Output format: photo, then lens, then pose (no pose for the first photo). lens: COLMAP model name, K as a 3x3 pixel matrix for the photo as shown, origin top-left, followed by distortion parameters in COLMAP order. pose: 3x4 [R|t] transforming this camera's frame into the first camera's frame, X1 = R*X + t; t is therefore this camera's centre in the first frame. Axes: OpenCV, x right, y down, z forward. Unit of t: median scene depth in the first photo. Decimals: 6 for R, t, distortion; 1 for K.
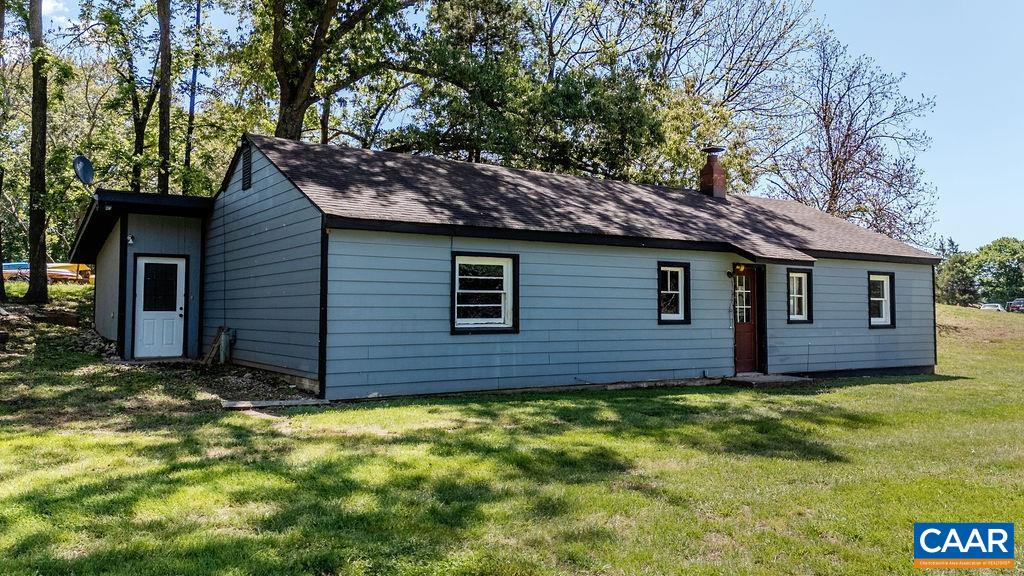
lens RADIAL K [[770.5, 0, 512.0], [0, 770.5, 288.0], [0, 0, 1]] dist [0.080709, -0.084500]
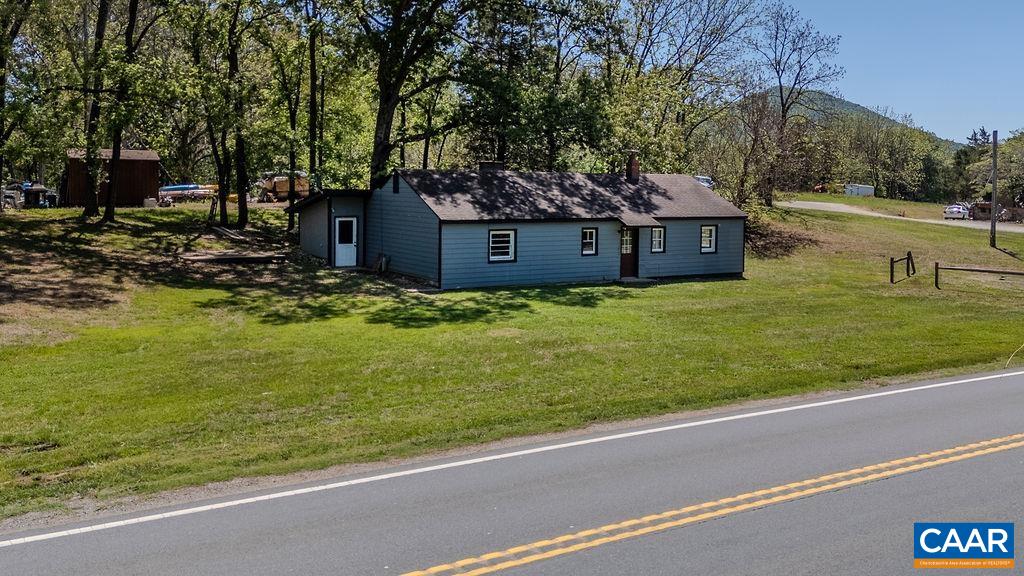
lens RADIAL K [[770.5, 0, 512.0], [0, 770.5, 288.0], [0, 0, 1]] dist [0.080709, -0.084500]
pose [[0.998980, 0.009046, -0.044248, 0.089406], [-0.002421, 0.989054, 0.147533, -0.189911], [0.045098, -0.147275, 0.988067, -1.215028]]
